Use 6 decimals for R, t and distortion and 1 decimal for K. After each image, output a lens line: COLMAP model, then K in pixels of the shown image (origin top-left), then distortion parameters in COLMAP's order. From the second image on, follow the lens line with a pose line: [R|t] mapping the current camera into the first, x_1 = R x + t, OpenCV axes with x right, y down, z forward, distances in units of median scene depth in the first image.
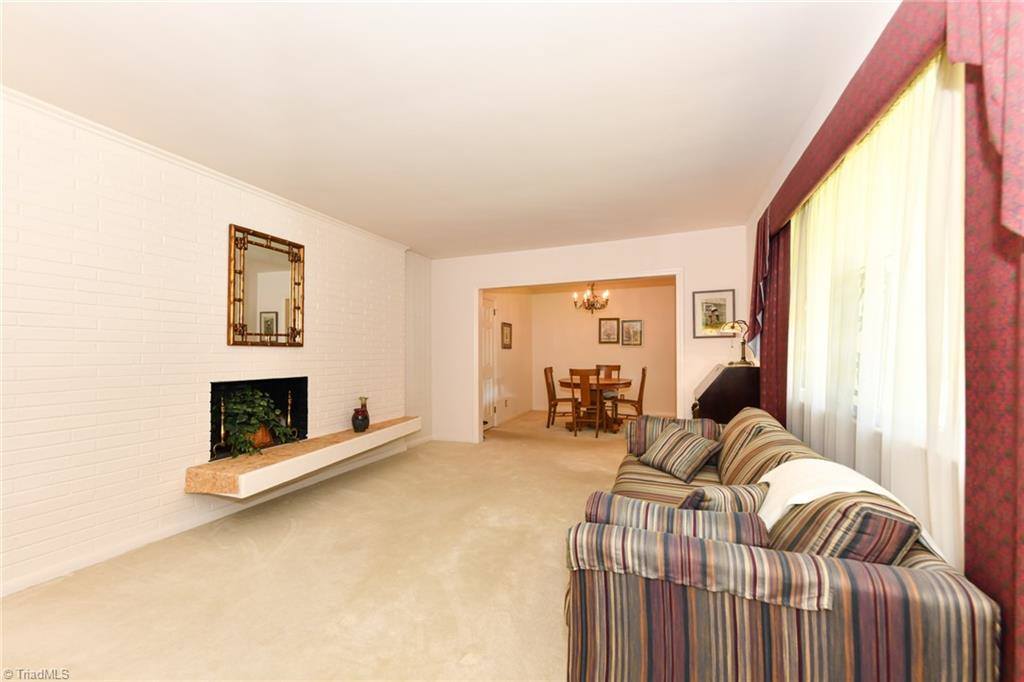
lens RADIAL K [[415.0, 0, 516.6], [0, 415.0, 347.5], [0, 0, 1]] dist [0.009241, -0.003539]
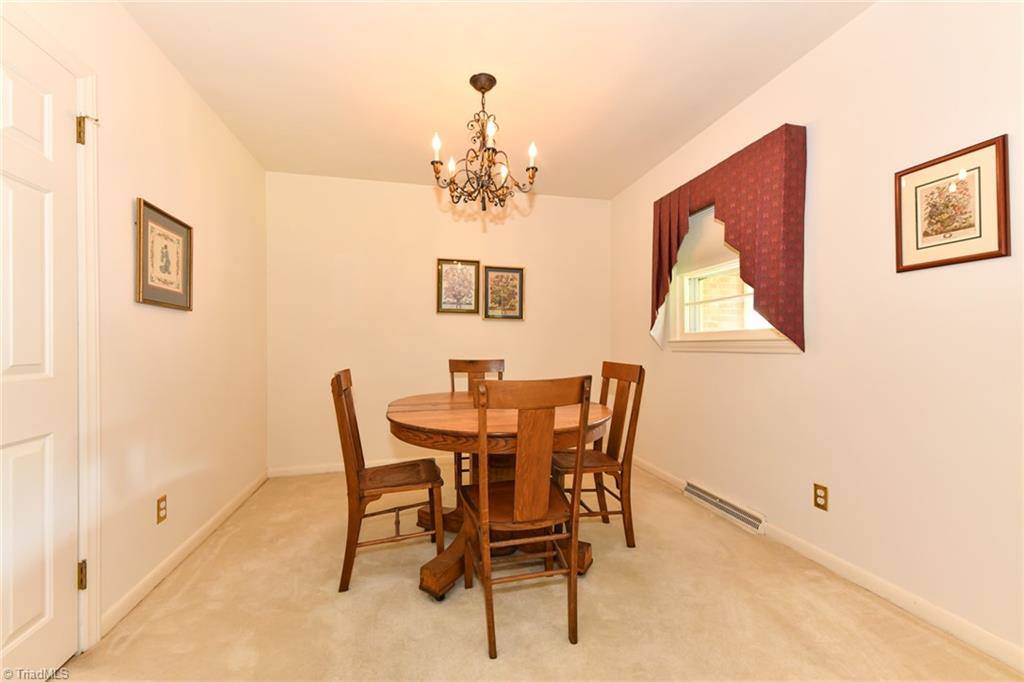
lens RADIAL K [[415.0, 0, 512.4], [0, 415.0, 344.2], [0, 0, 1]] dist [0.009241, -0.003539]
pose [[0.830080, 0.002690, 0.557638, 0.024392], [-0.007562, 0.999951, 0.006433, 0.043974], [-0.557593, -0.009557, 0.830059, 1.189212]]
